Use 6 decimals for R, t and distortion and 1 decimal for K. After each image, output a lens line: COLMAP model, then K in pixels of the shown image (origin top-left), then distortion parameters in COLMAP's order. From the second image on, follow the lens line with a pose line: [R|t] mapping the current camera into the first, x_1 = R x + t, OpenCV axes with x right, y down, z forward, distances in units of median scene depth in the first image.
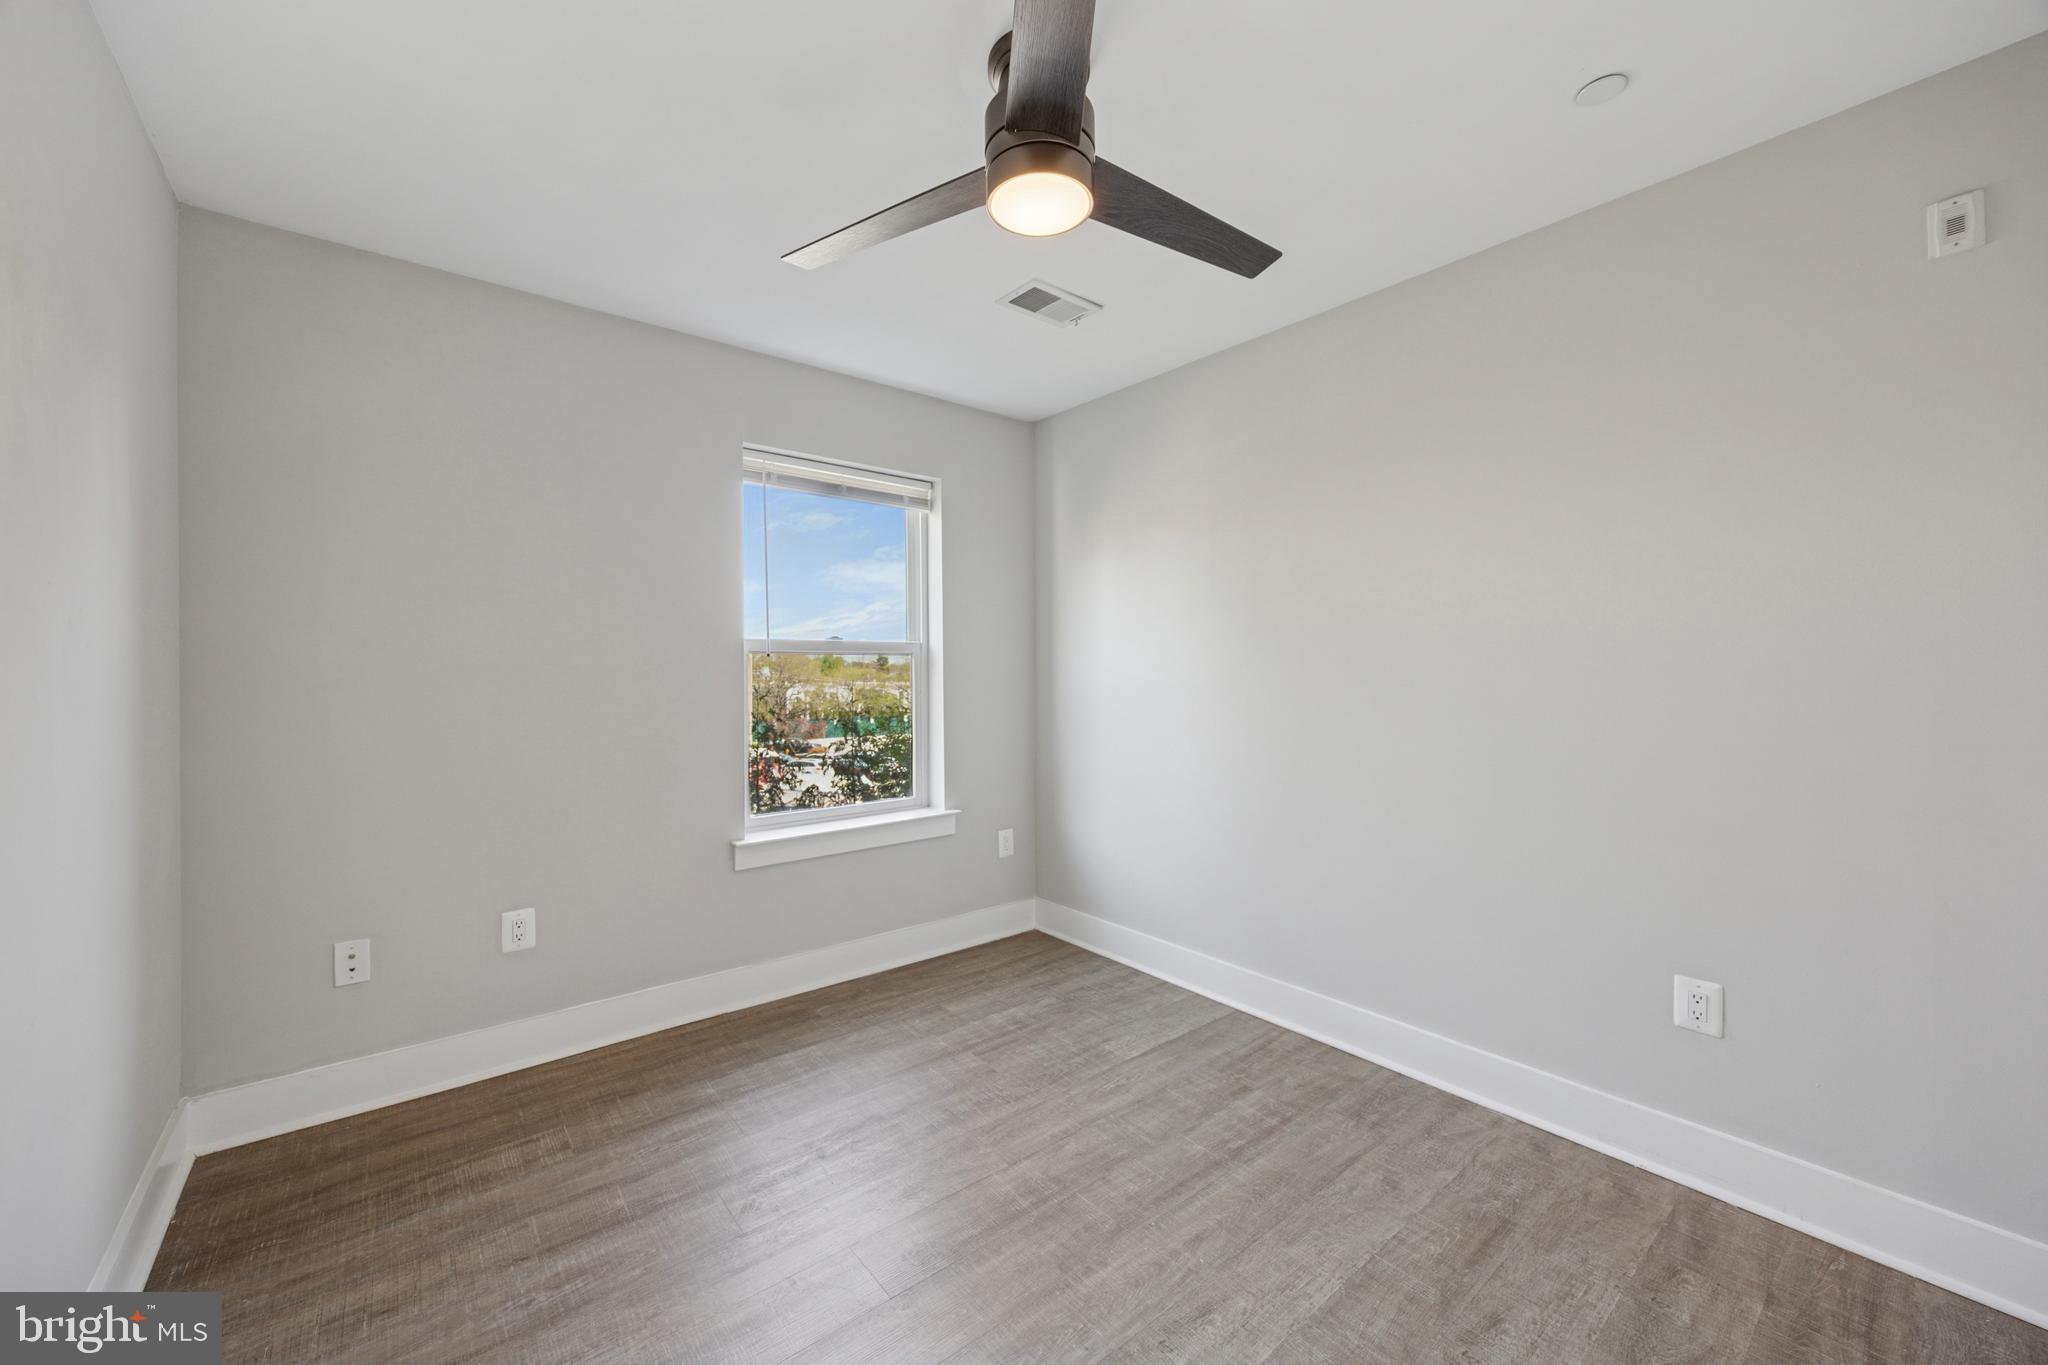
lens RADIAL K [[783.0, 0, 1016.5], [0, 783.0, 676.0], [0, 0, 1]] dist [-0.001673, 0.000097]
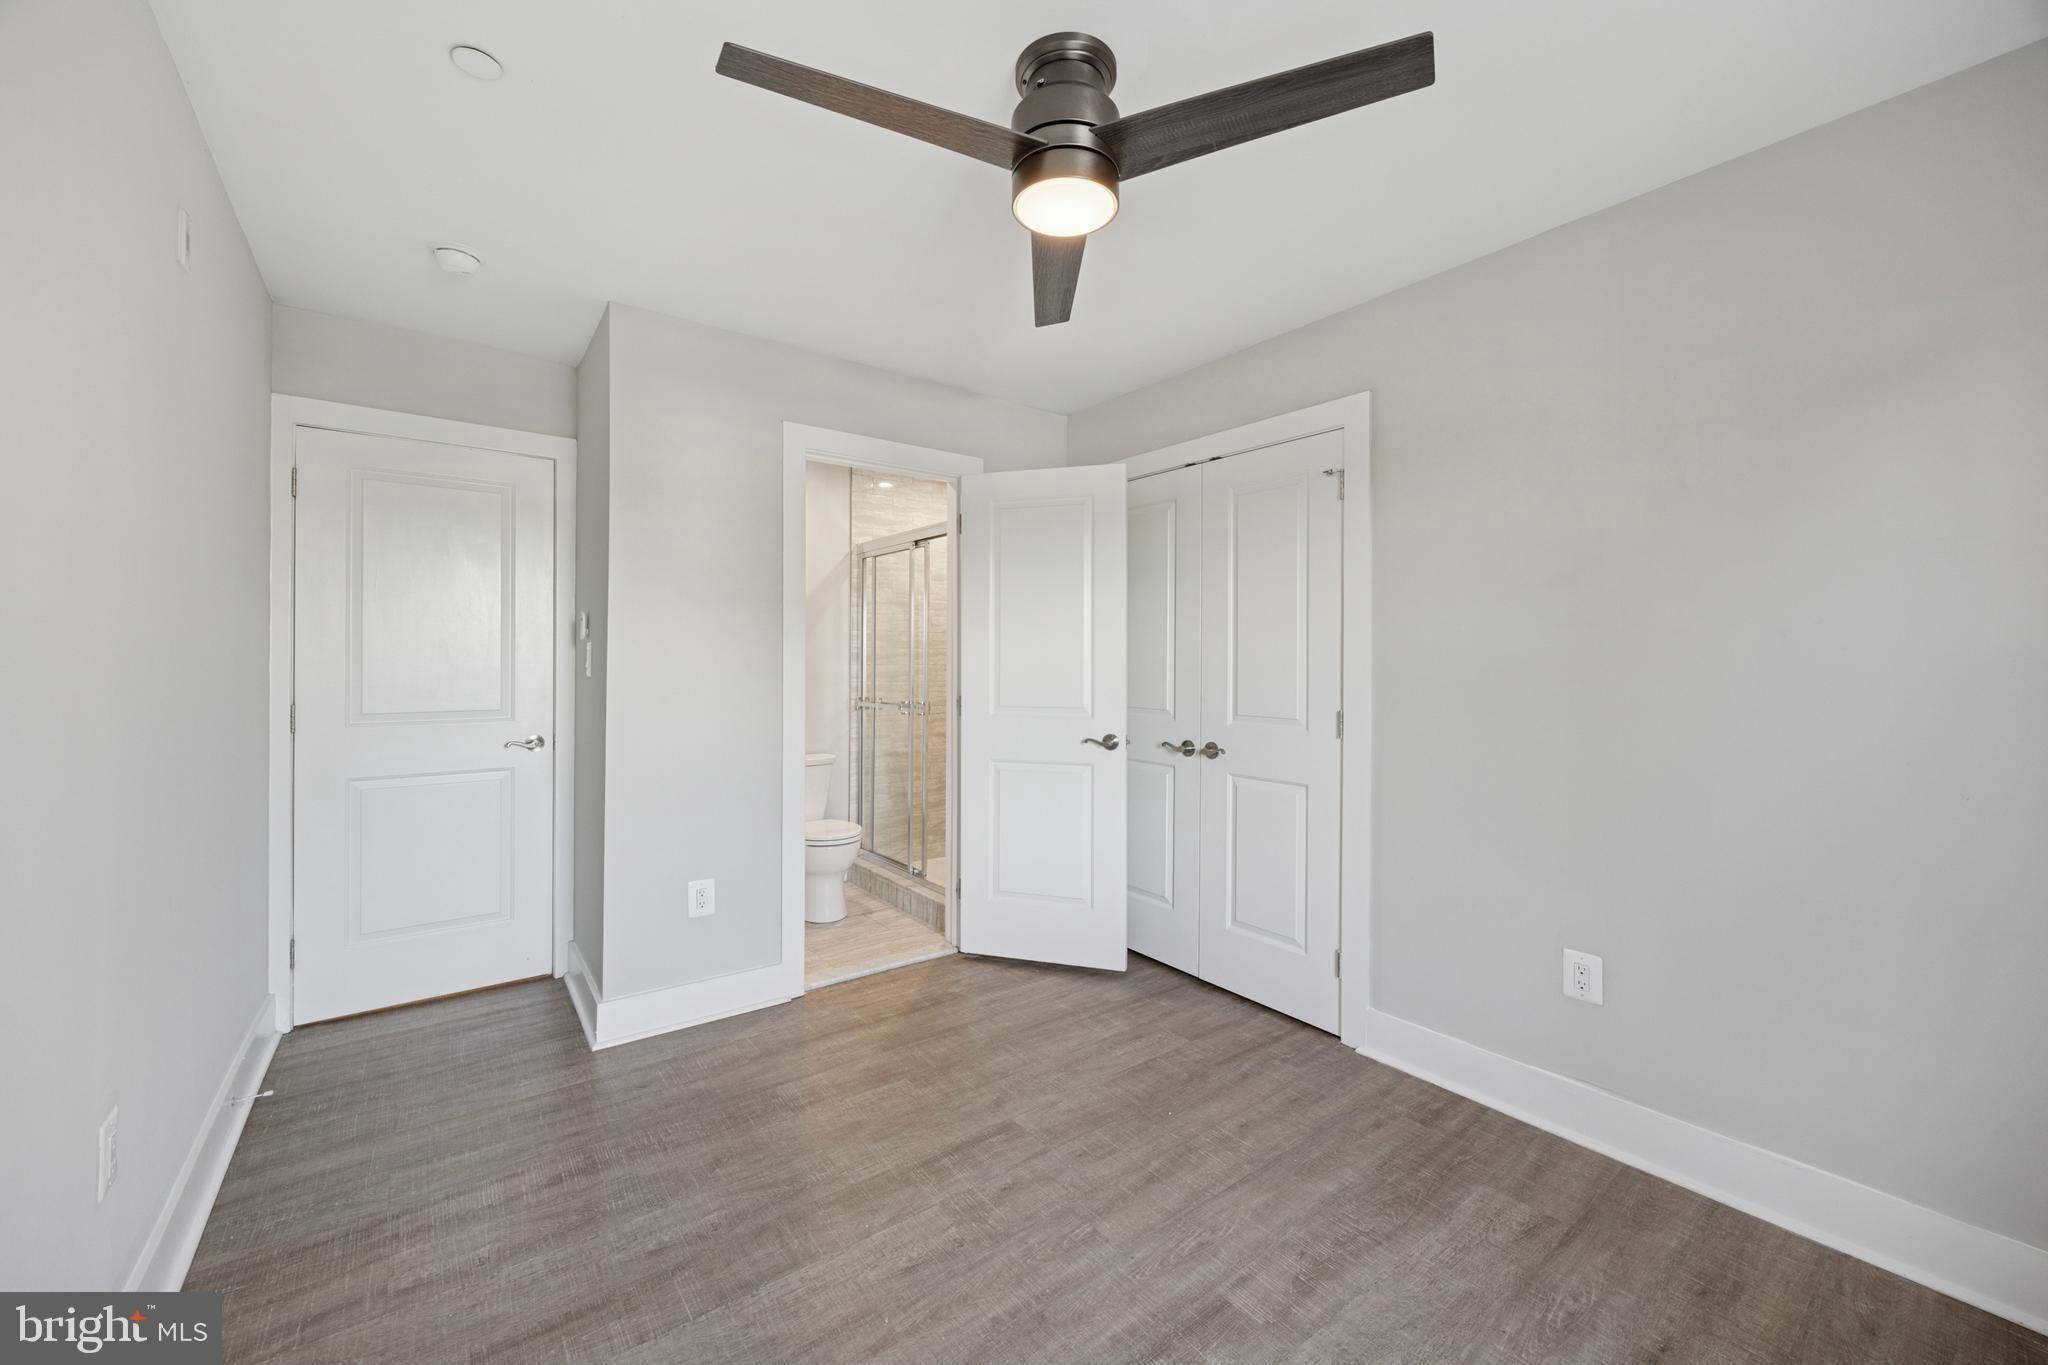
lens RADIAL K [[782.2, 0, 1012.9], [0, 782.2, 659.3], [0, 0, 1]] dist [-0.000010, 0.000048]
pose [[-0.999299, -0.000982, 0.037434, 0.043020], [-0.001269, 0.999970, -0.007637, -0.007145], [-0.037425, -0.007679, -0.999270, 1.411240]]
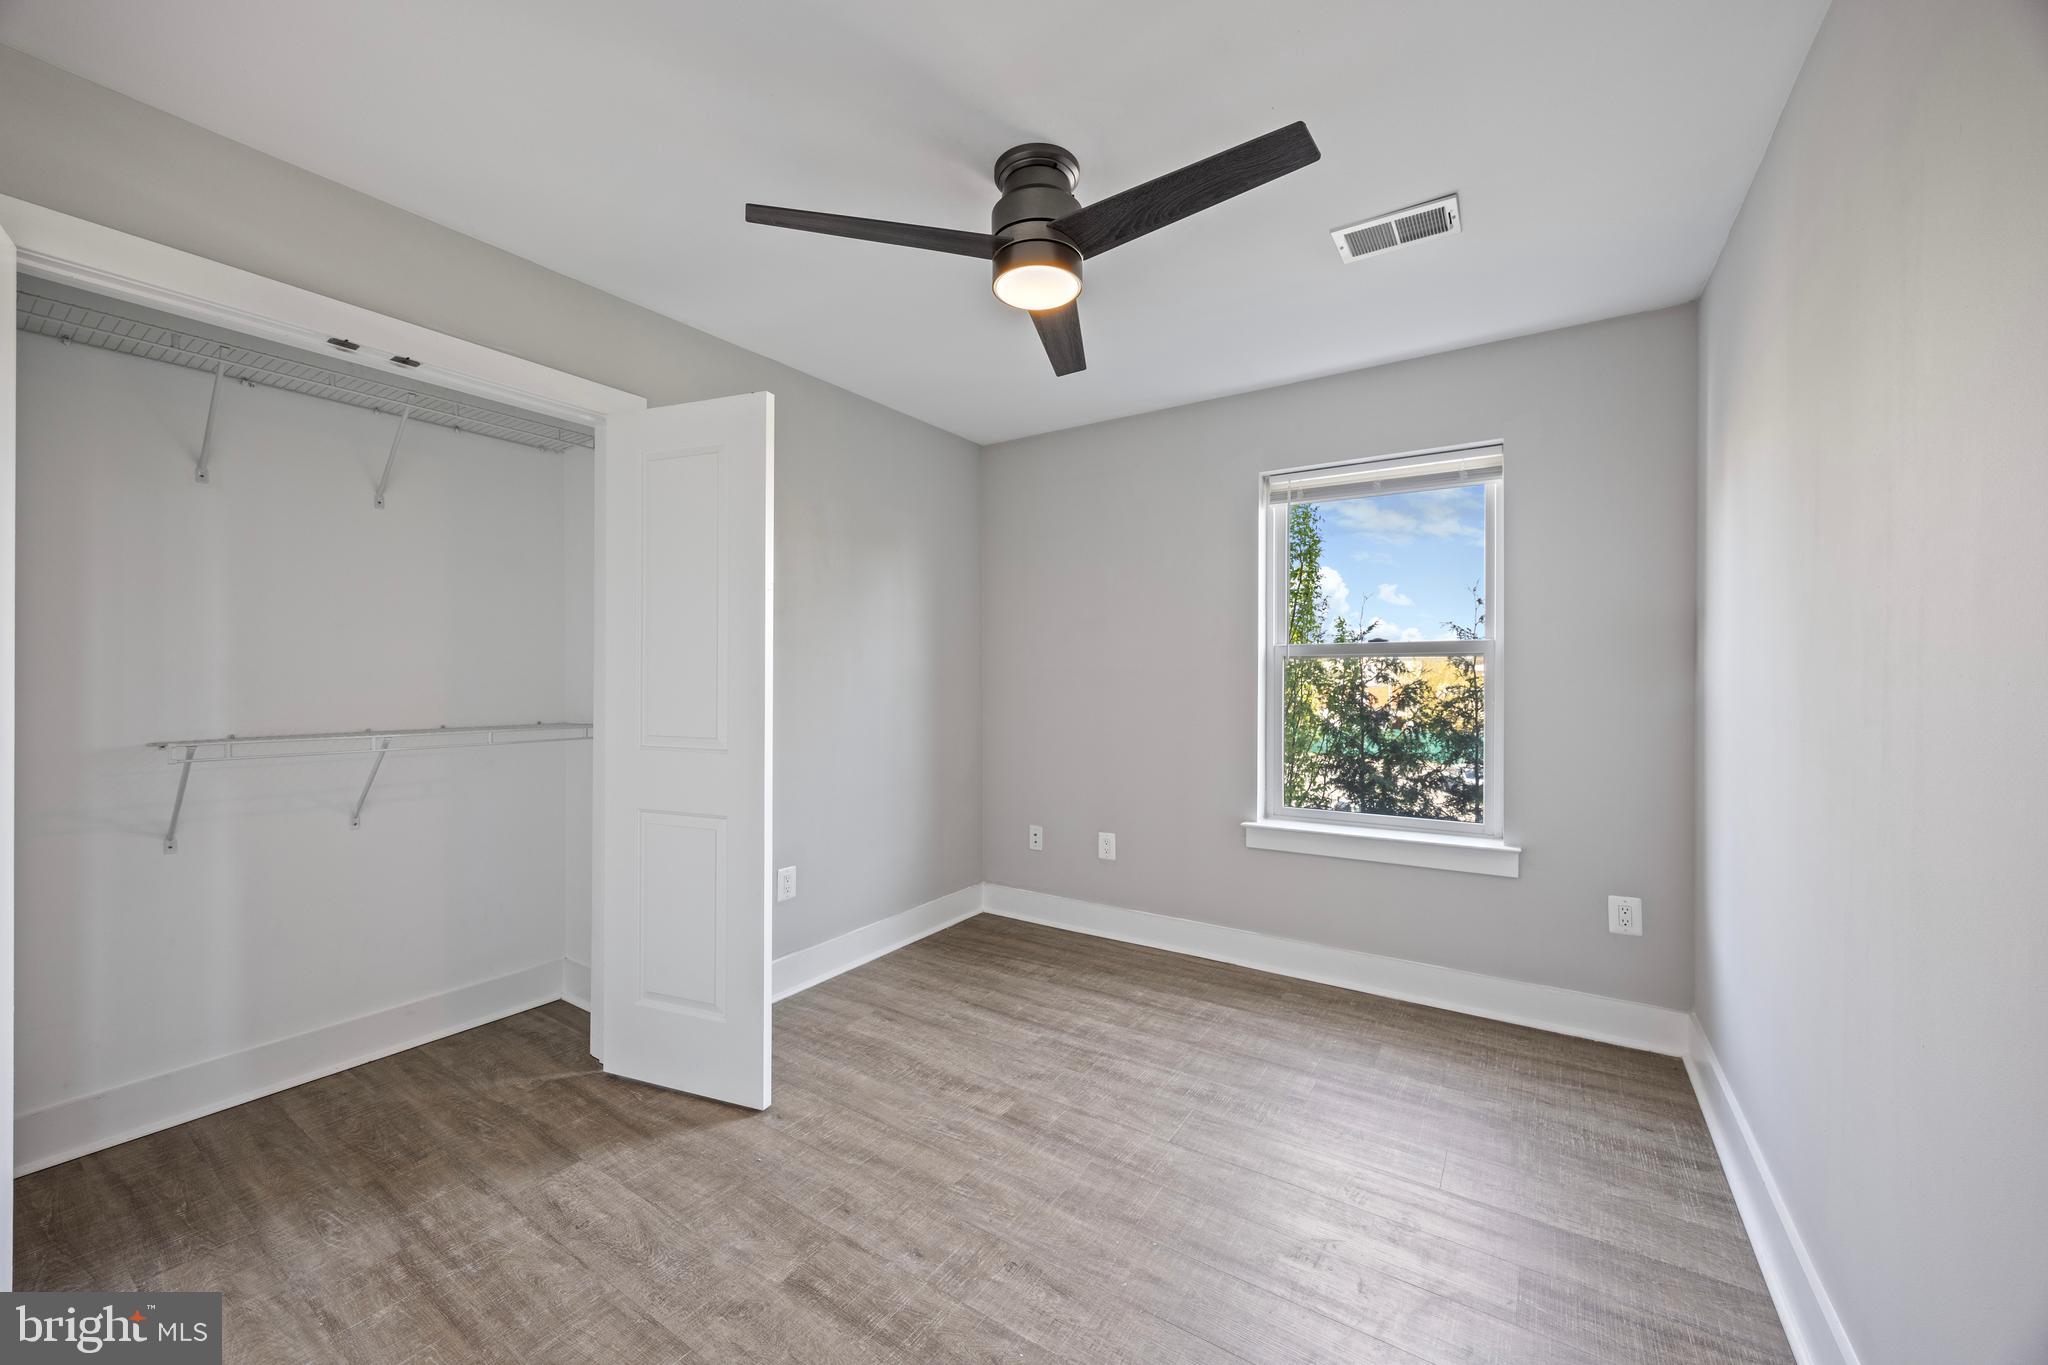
lens RADIAL K [[776.9, 0, 1017.4], [0, 776.9, 680.5], [0, 0, 1]] dist [0.000409, -0.000124]
pose [[0.292589, 0.007887, -0.956206, 0.825915], [-0.003064, 0.999969, 0.007310, -0.006164], [0.956233, 0.000791, 0.292604, 0.437230]]
